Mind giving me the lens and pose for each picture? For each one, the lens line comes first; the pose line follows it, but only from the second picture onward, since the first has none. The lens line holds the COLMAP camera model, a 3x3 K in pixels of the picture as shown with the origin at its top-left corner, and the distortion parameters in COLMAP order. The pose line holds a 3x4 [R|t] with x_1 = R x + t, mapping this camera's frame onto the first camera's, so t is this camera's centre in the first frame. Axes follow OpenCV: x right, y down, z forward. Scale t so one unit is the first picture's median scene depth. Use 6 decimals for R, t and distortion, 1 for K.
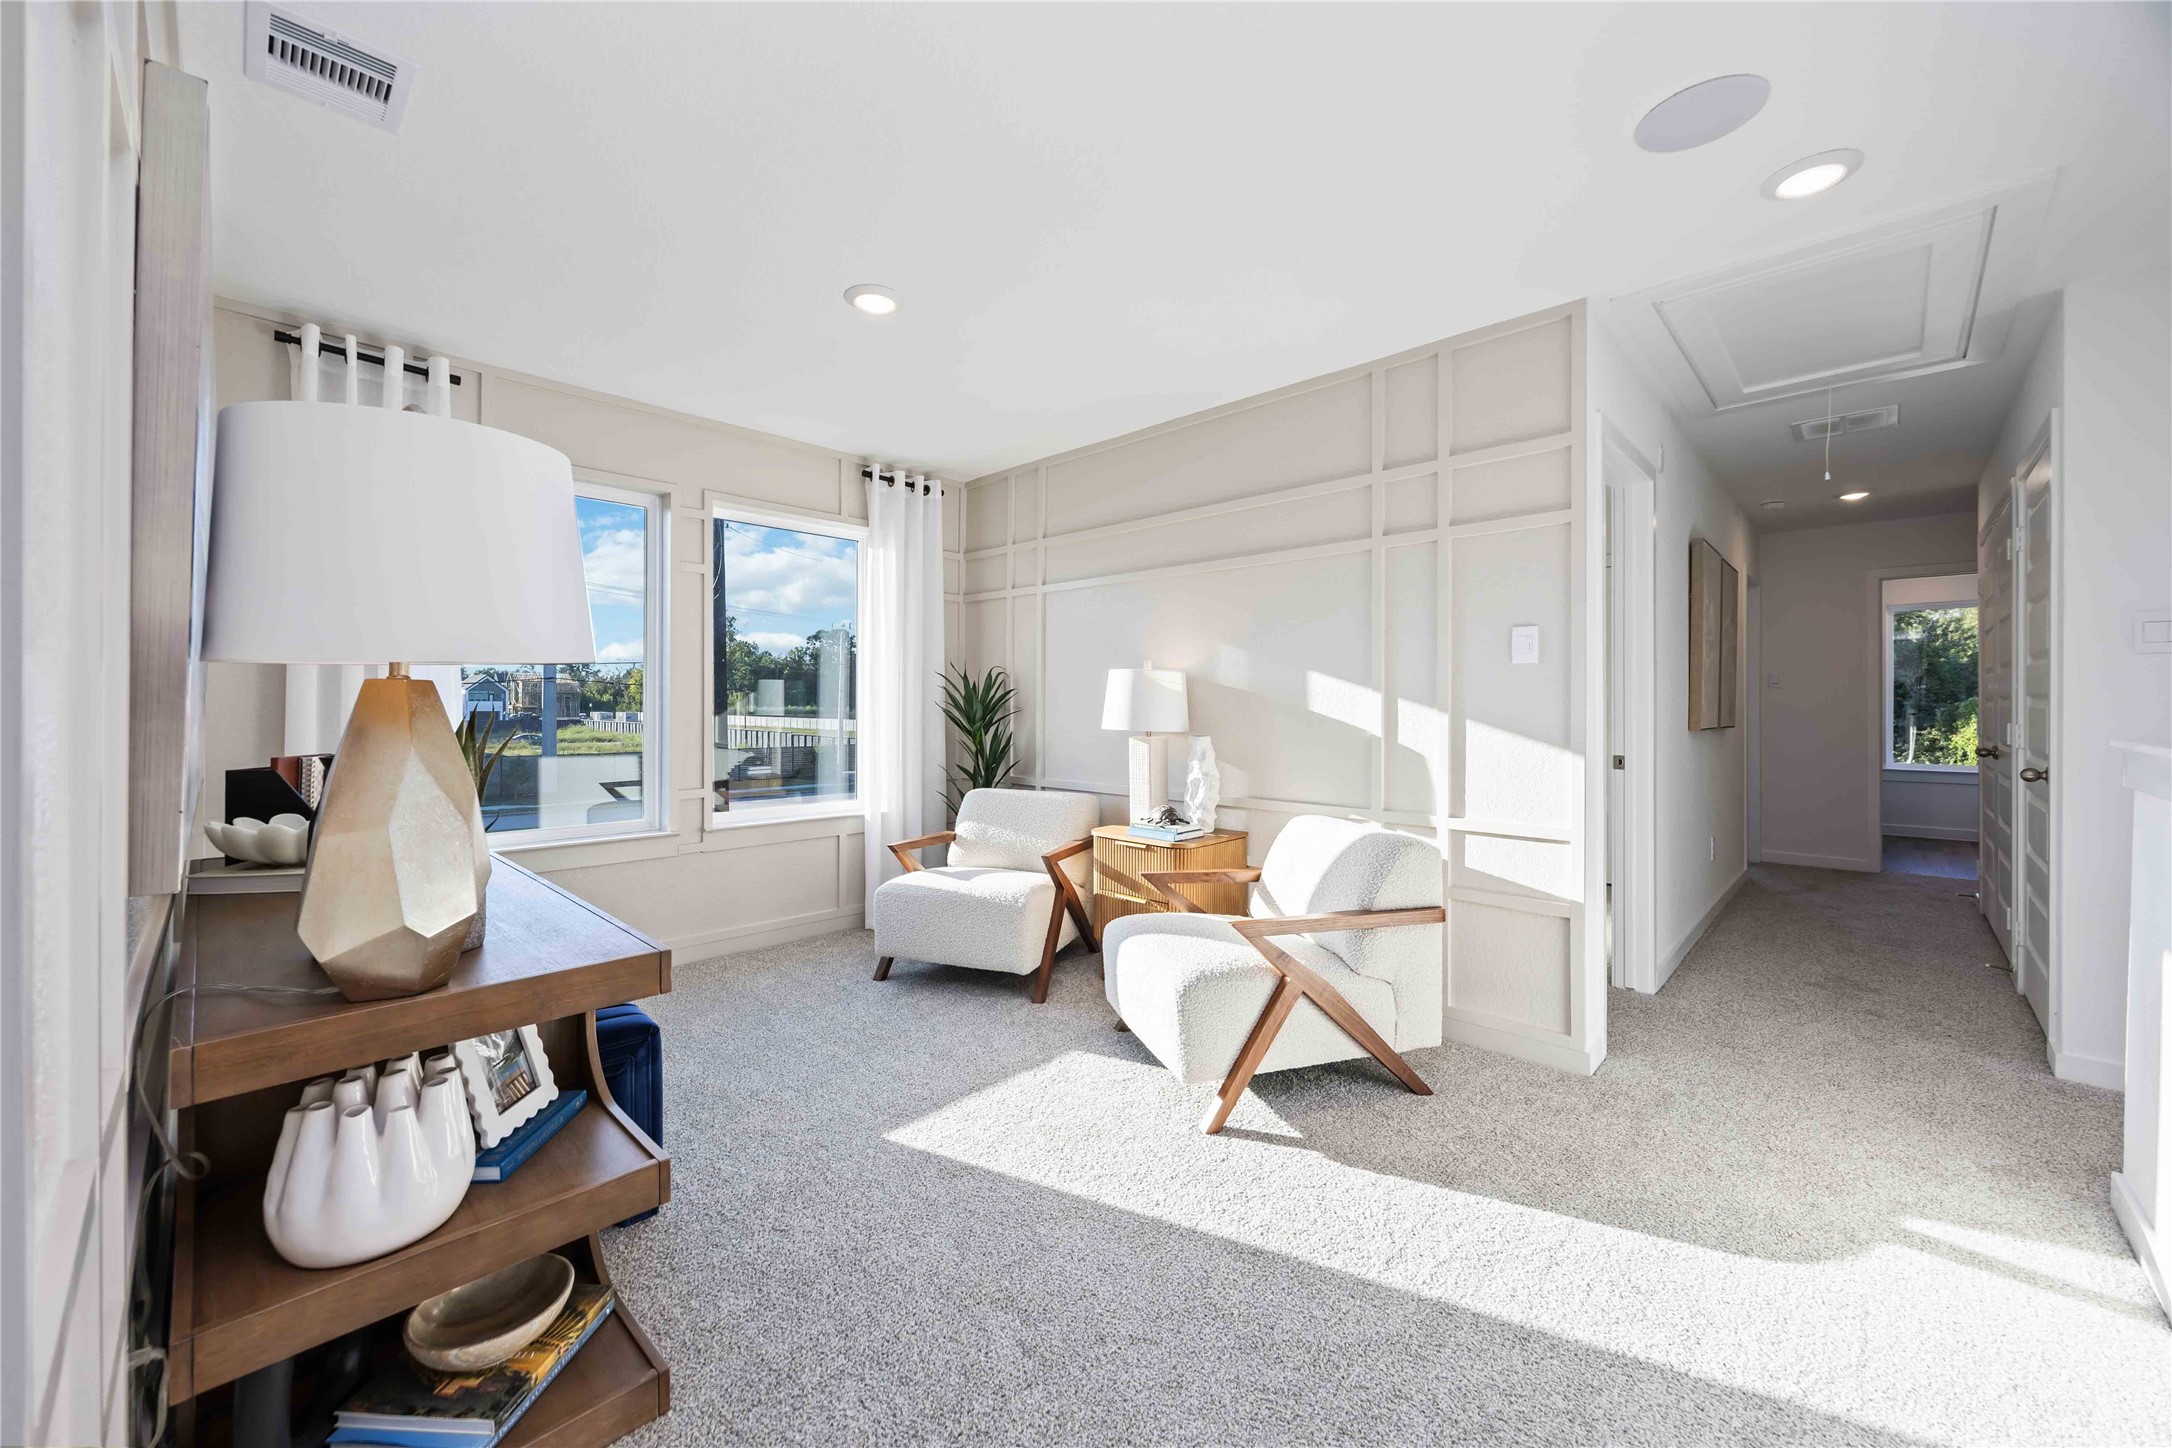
lens RADIAL K [[829.4, 0, 1090.9], [0, 829.4, 705.8], [0, 0, 1]] dist [-0.008475, 0.000787]
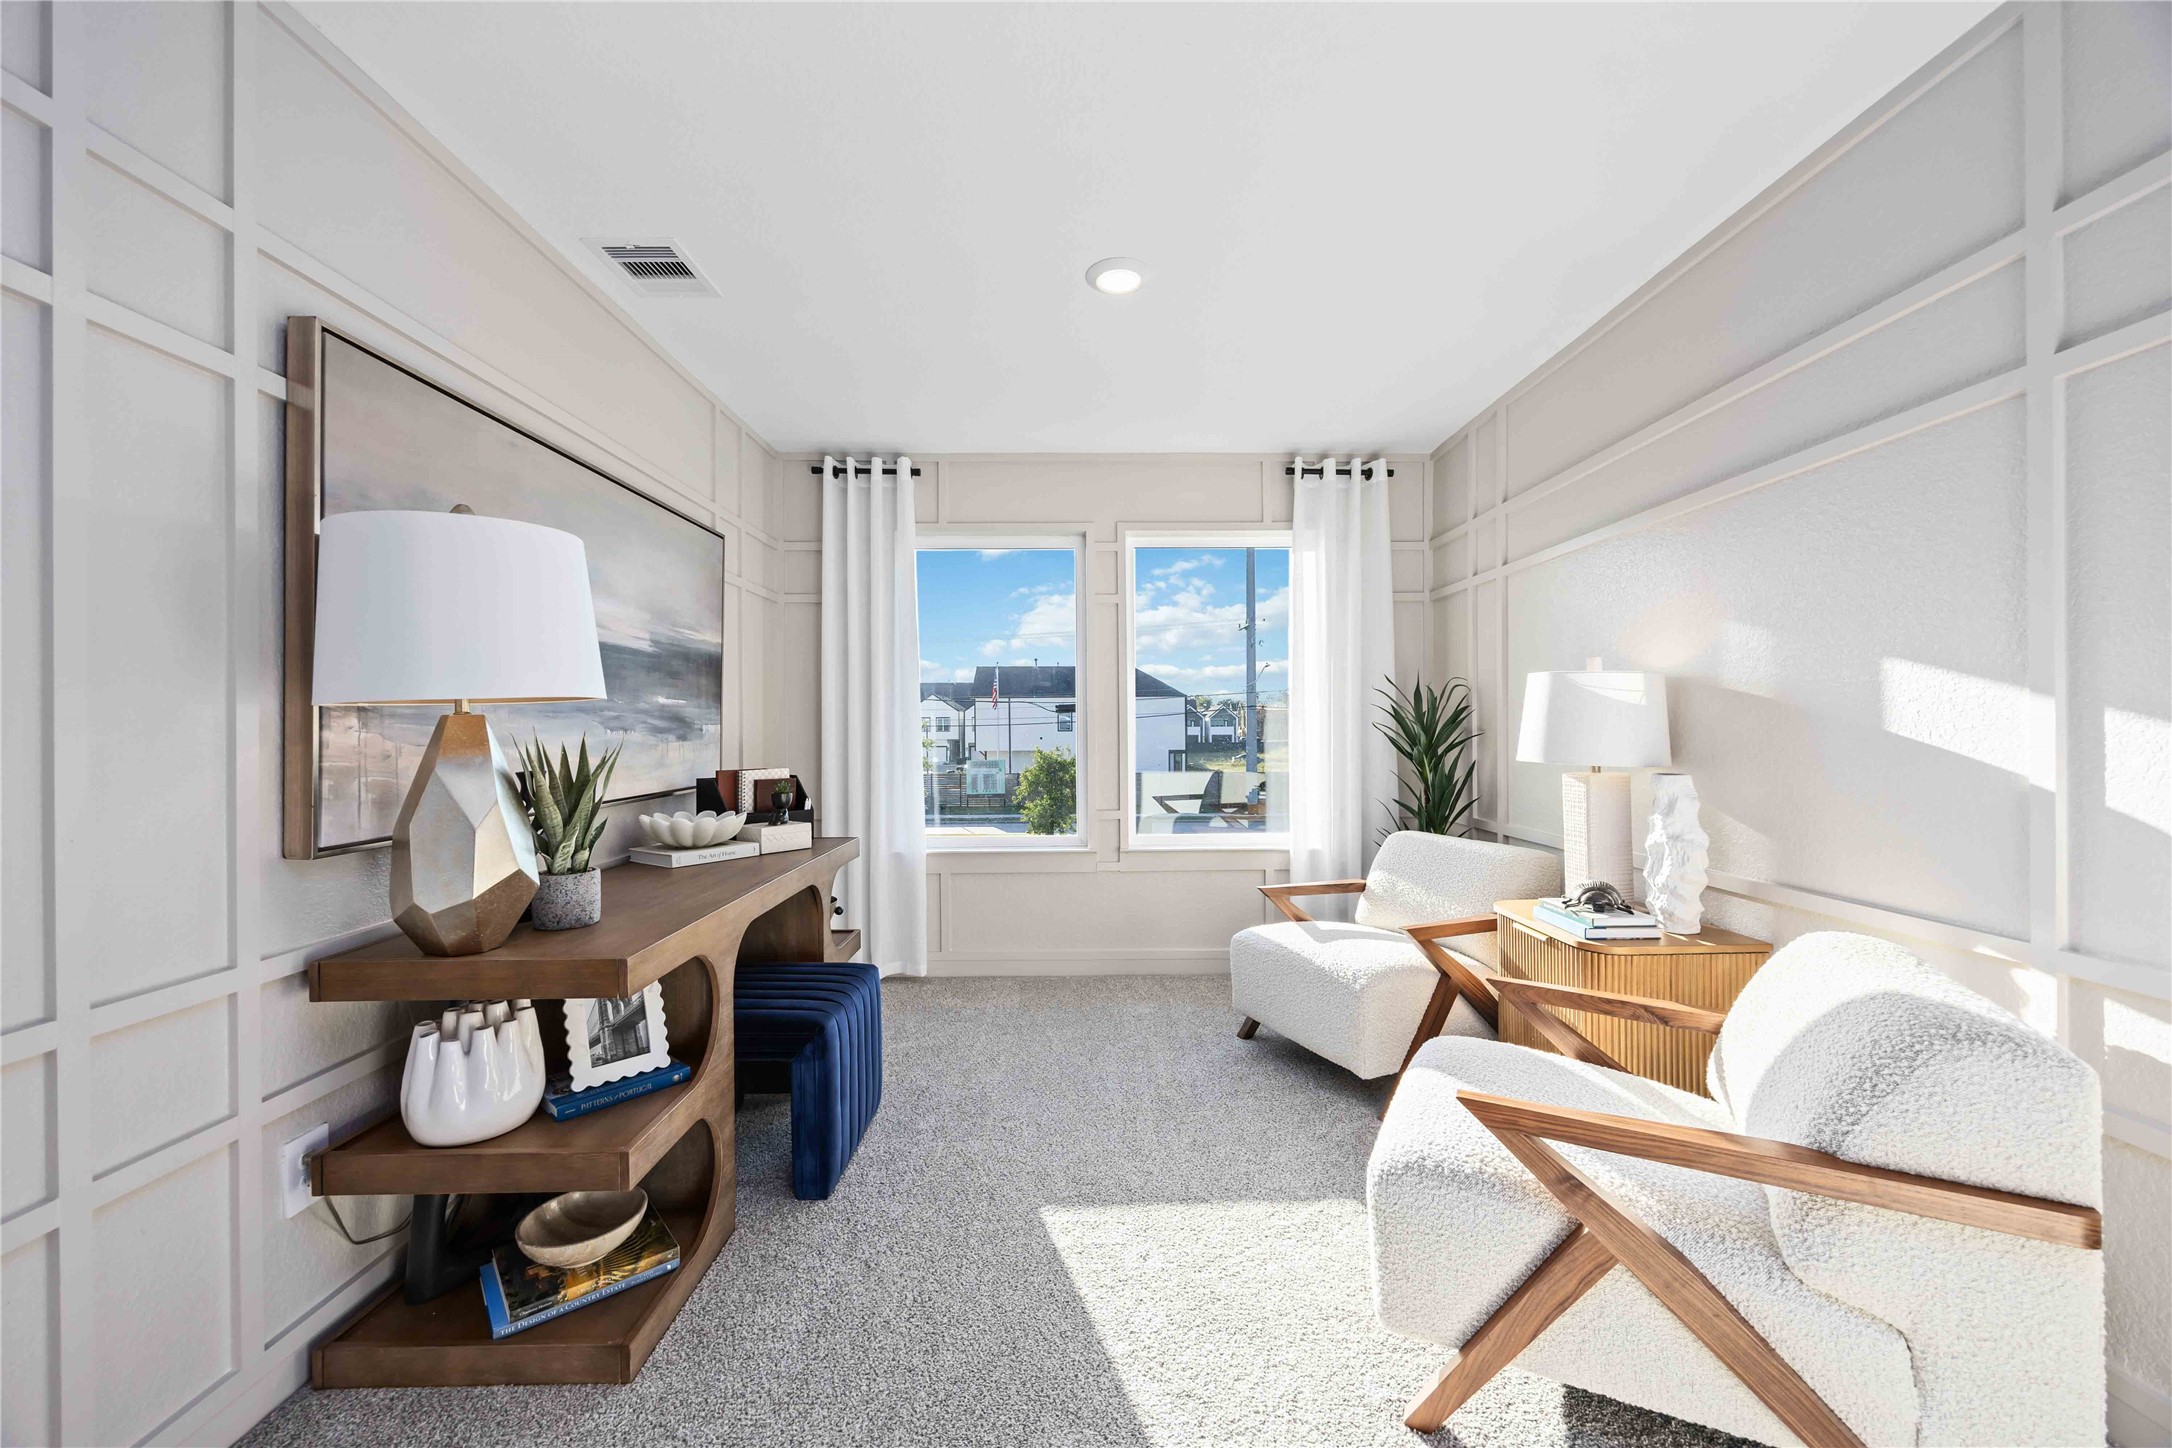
lens RADIAL K [[829.4, 0, 1087.6], [0, 829.4, 734.5], [0, 0, 1]] dist [-0.008475, 0.000787]
pose [[0.699512, -0.003070, -0.714614, 0.265261], [0.008182, 0.999960, 0.003714, 0.000596], [0.714574, -0.008445, 0.699509, 0.260223]]
